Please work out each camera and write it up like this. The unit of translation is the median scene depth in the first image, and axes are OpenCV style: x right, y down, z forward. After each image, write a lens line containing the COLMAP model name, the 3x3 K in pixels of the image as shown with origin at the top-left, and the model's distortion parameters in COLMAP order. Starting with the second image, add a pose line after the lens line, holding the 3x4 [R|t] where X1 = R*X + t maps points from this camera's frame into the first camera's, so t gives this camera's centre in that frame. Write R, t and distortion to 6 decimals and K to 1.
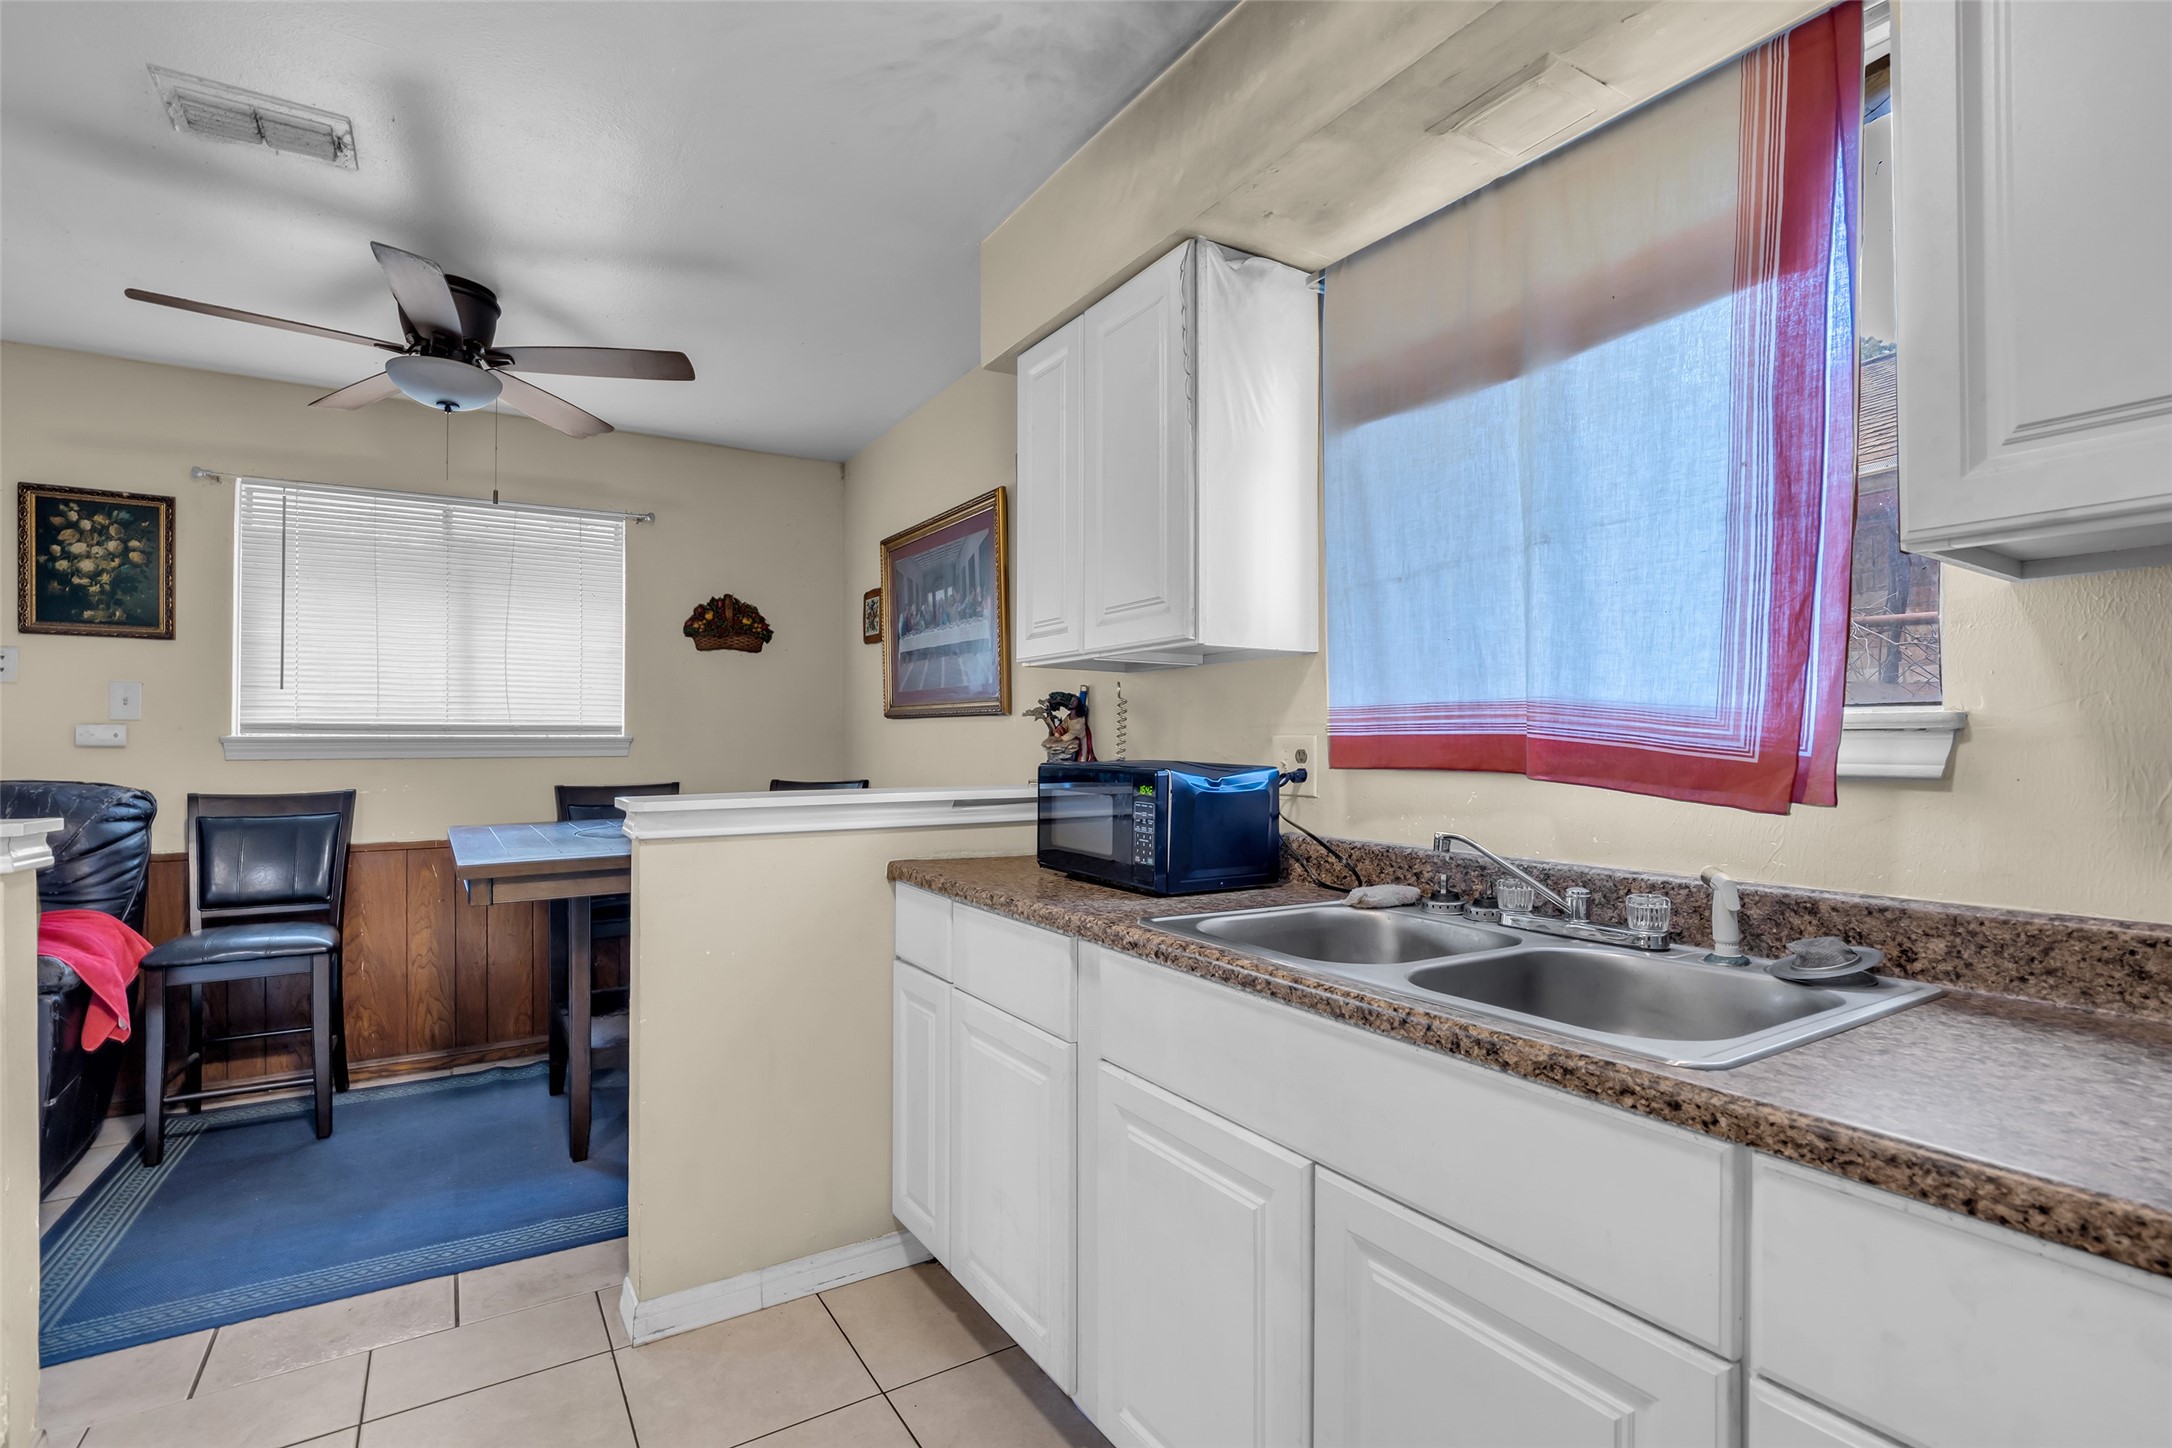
lens RADIAL K [[993.8, 0, 1072.9], [0, 993.8, 737.7], [0, 0, 1]] dist [-0.020847, 0.004471]
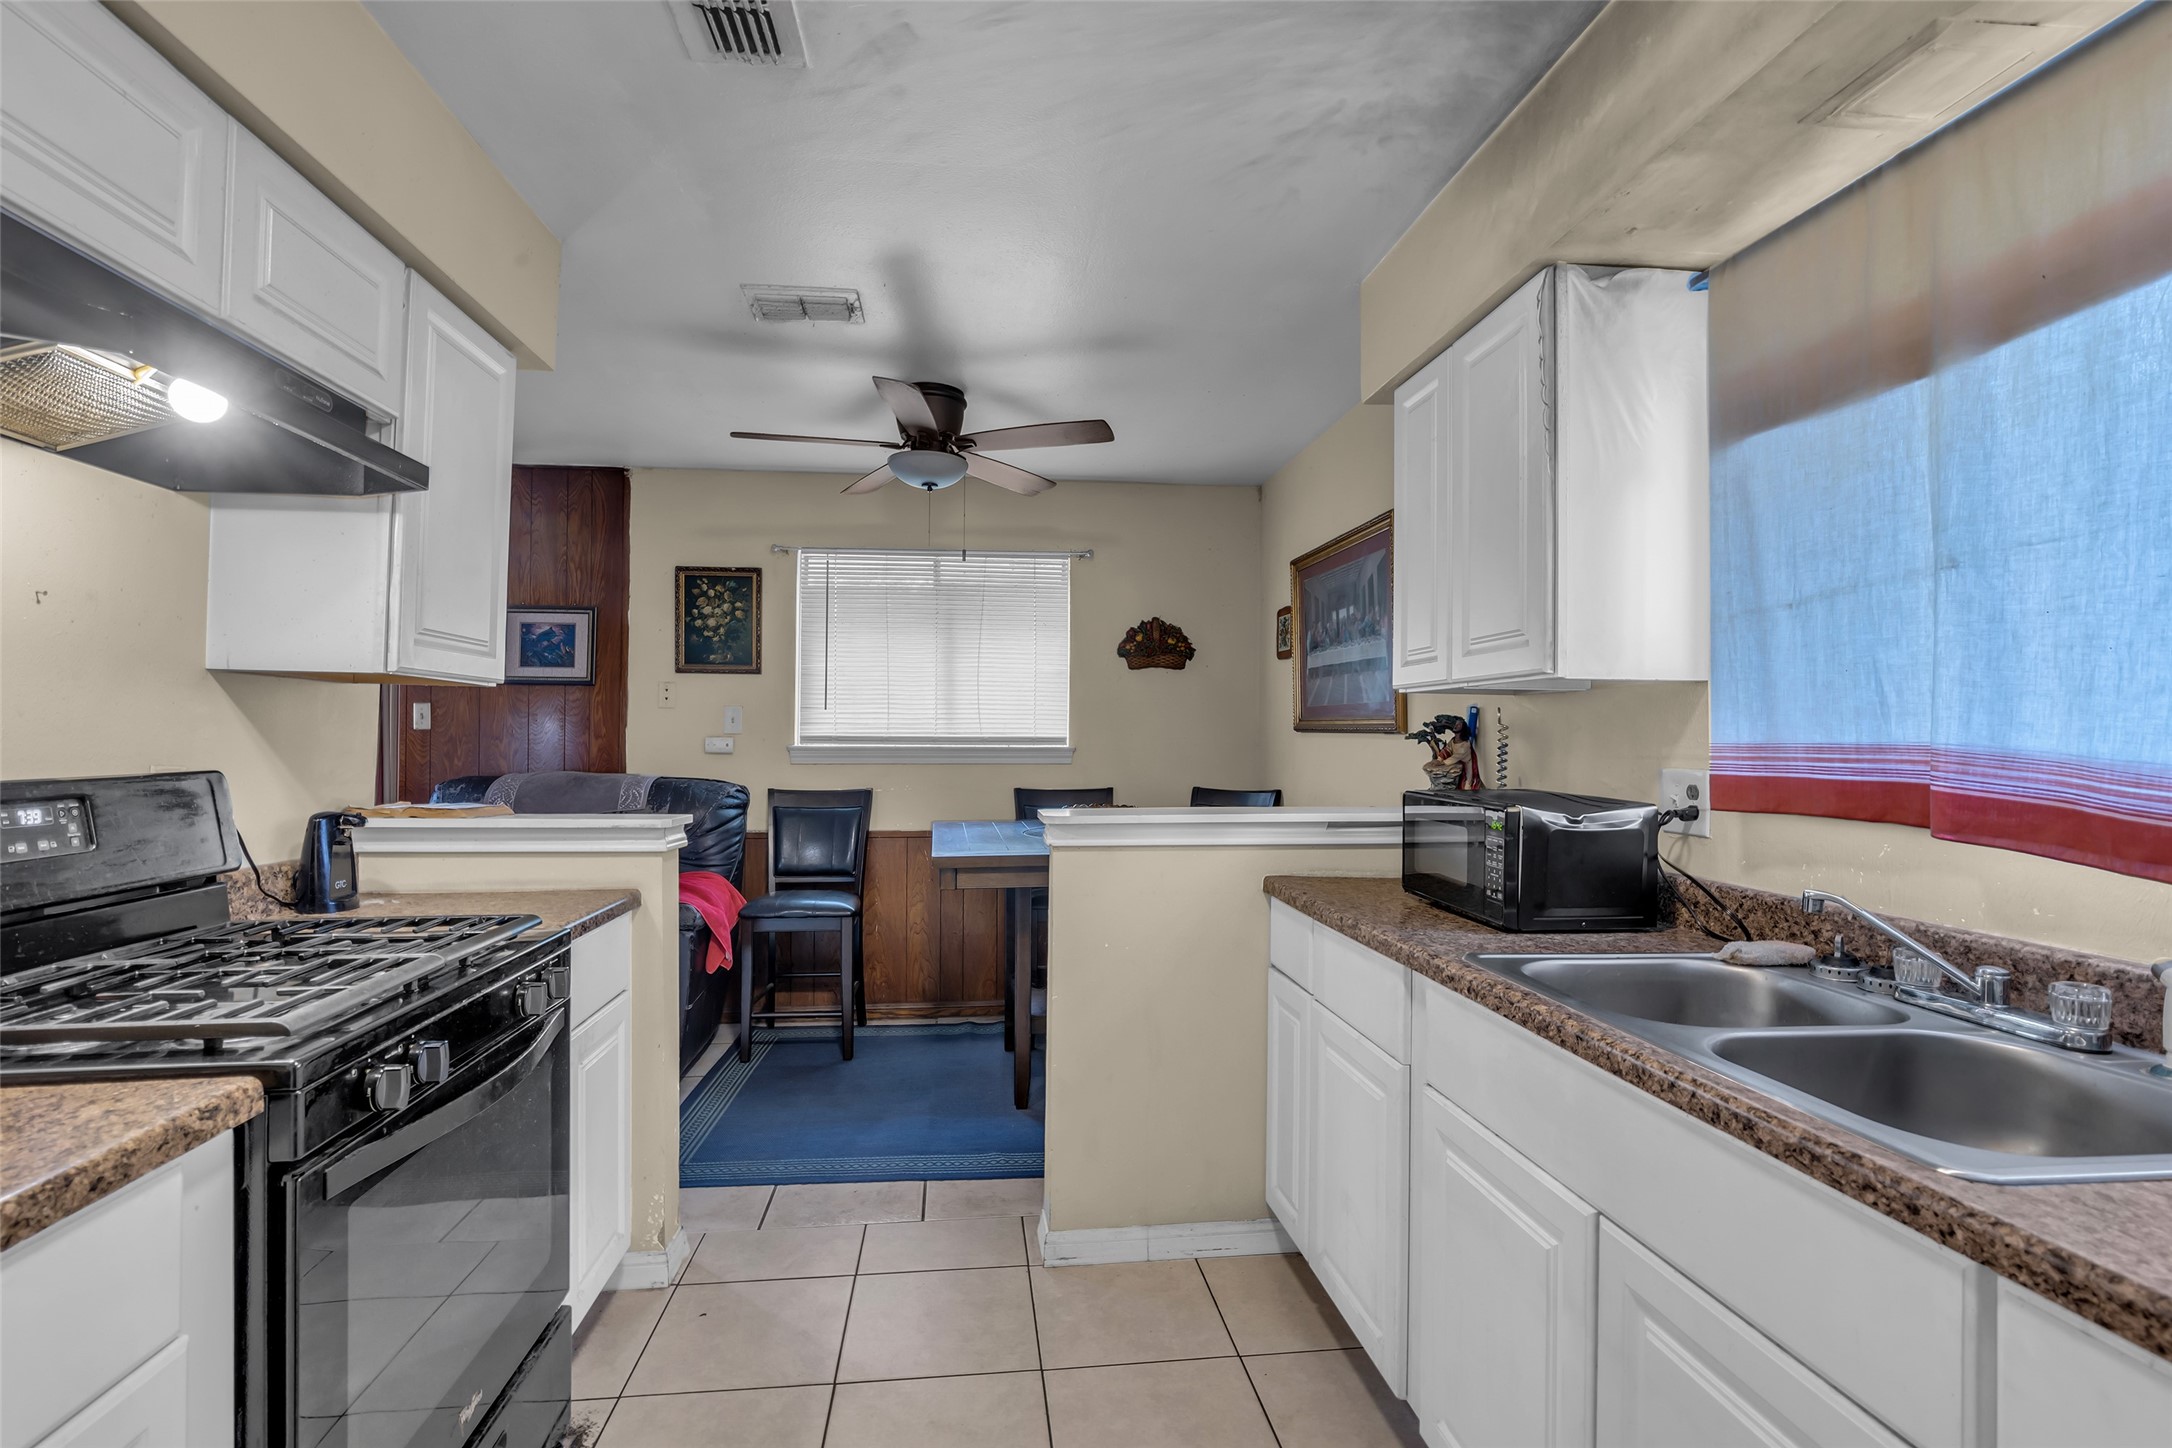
lens RADIAL K [[993.8, 0, 1066.9], [0, 993.8, 729.7], [0, 0, 1]] dist [-0.020847, 0.004471]
pose [[0.900125, 0.000269, -0.435631, 0.115141], [-0.003044, 0.999979, -0.005671, -0.035791], [0.435621, 0.006431, 0.900107, -0.091481]]
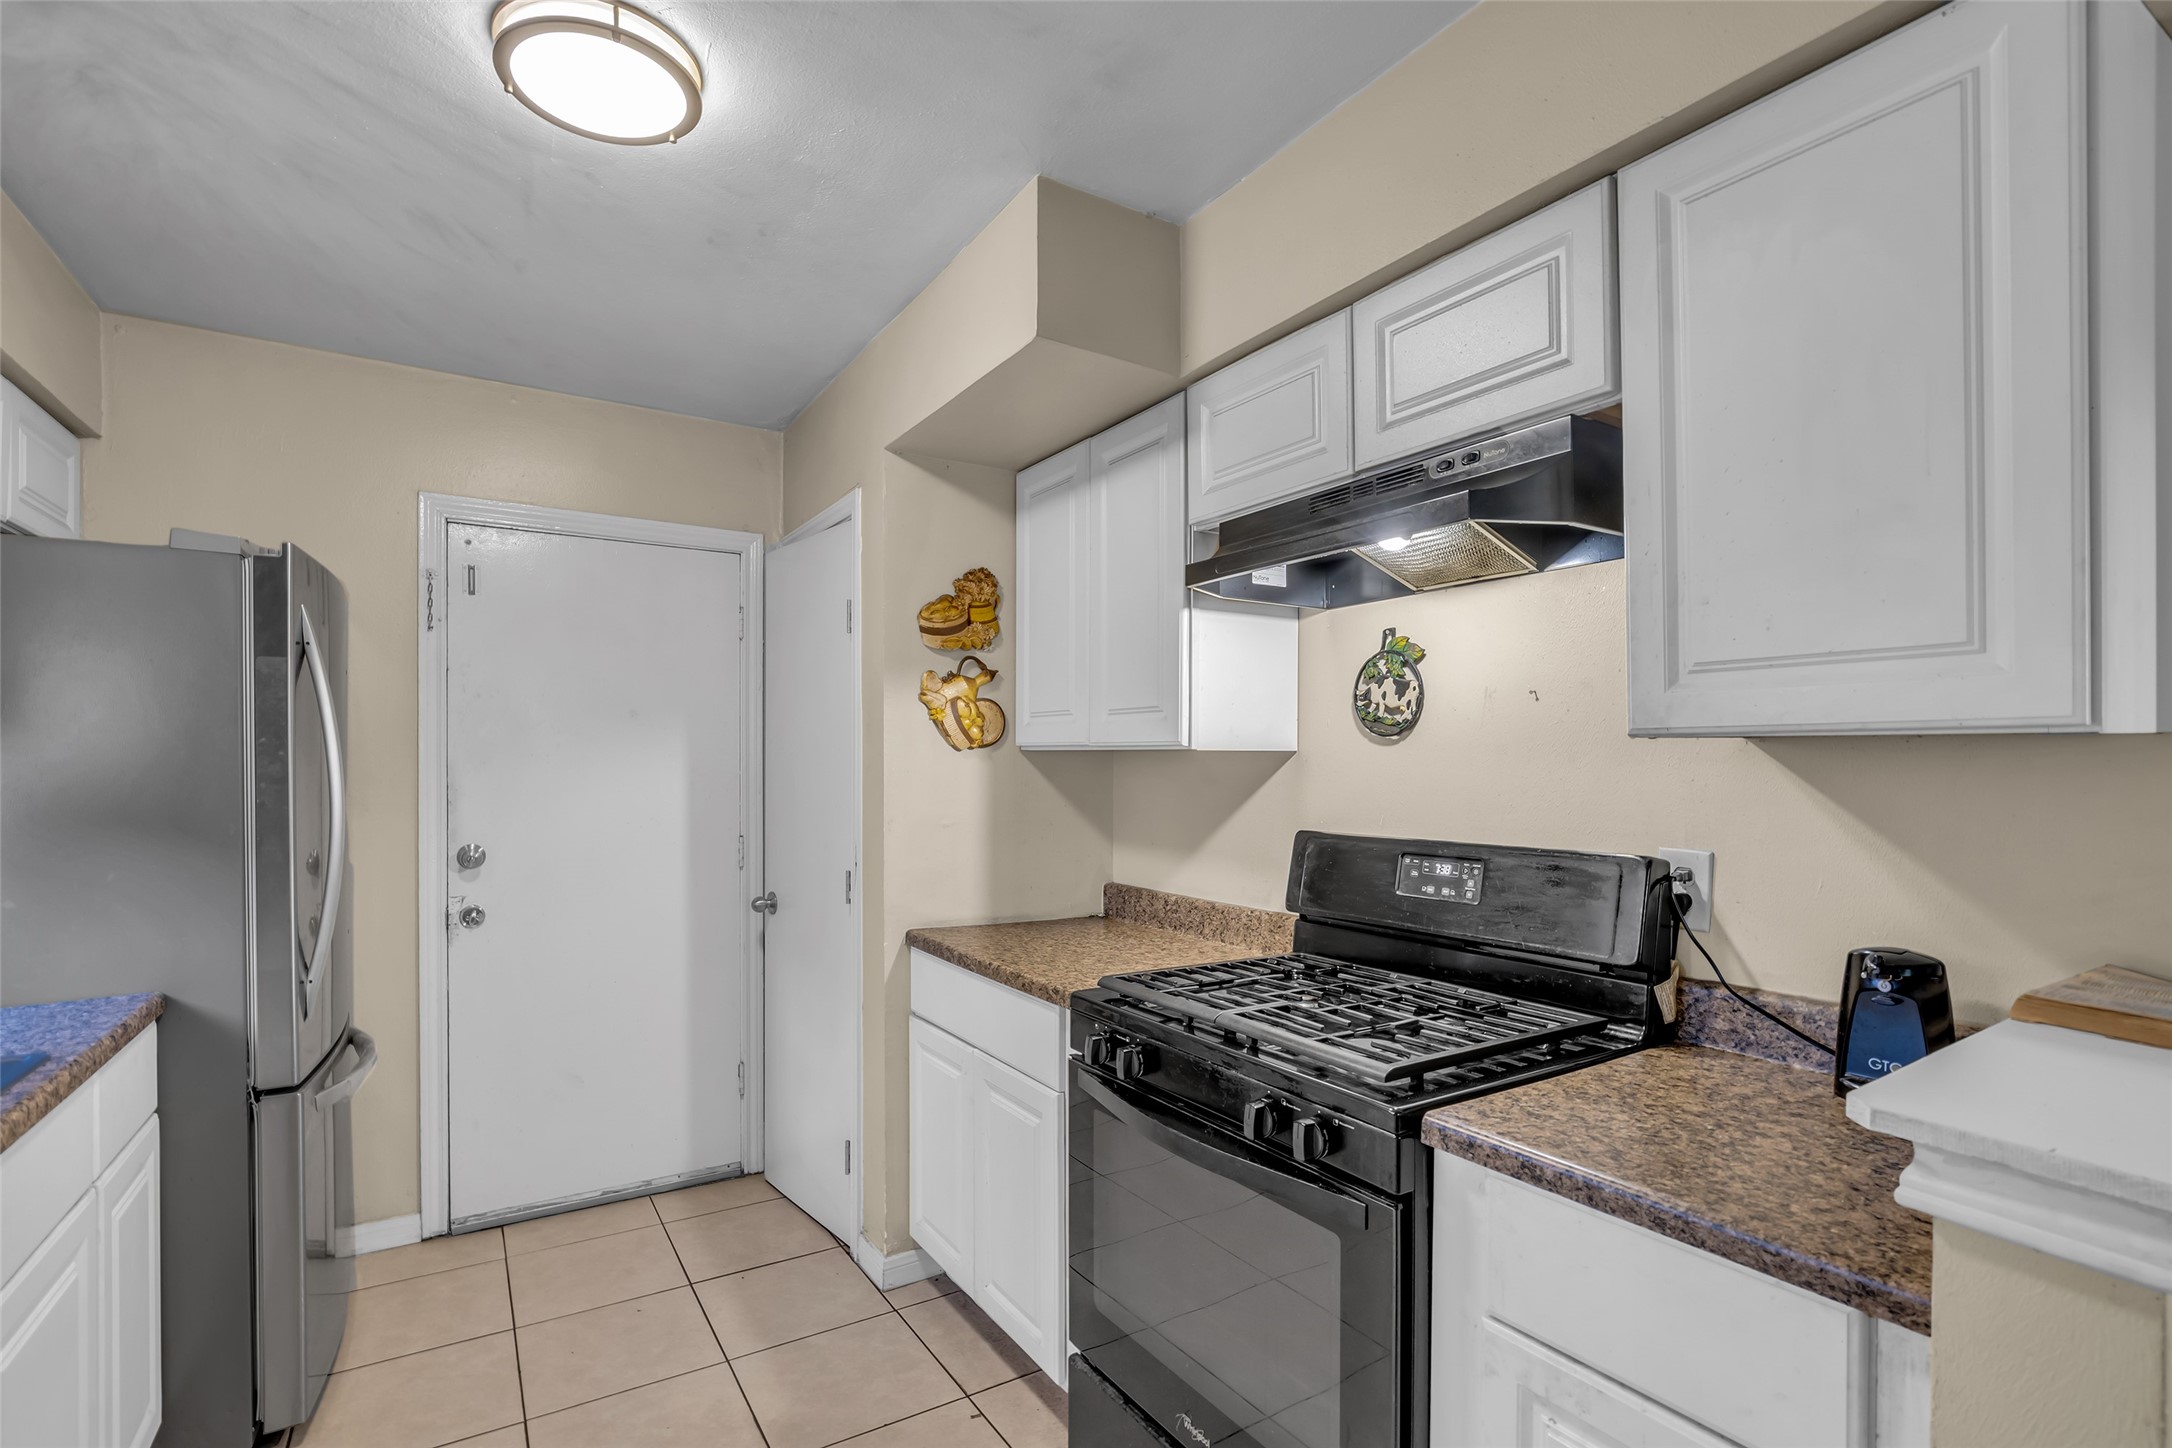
lens RADIAL K [[993.8, 0, 1076.4], [0, 993.8, 764.6], [0, 0, 1]] dist [-0.020847, 0.004471]
pose [[-0.999986, -0.000381, -0.005283, -0.502871], [-0.000363, 0.999994, -0.003523, -0.073052], [0.005284, -0.003521, -0.999980, 1.183522]]
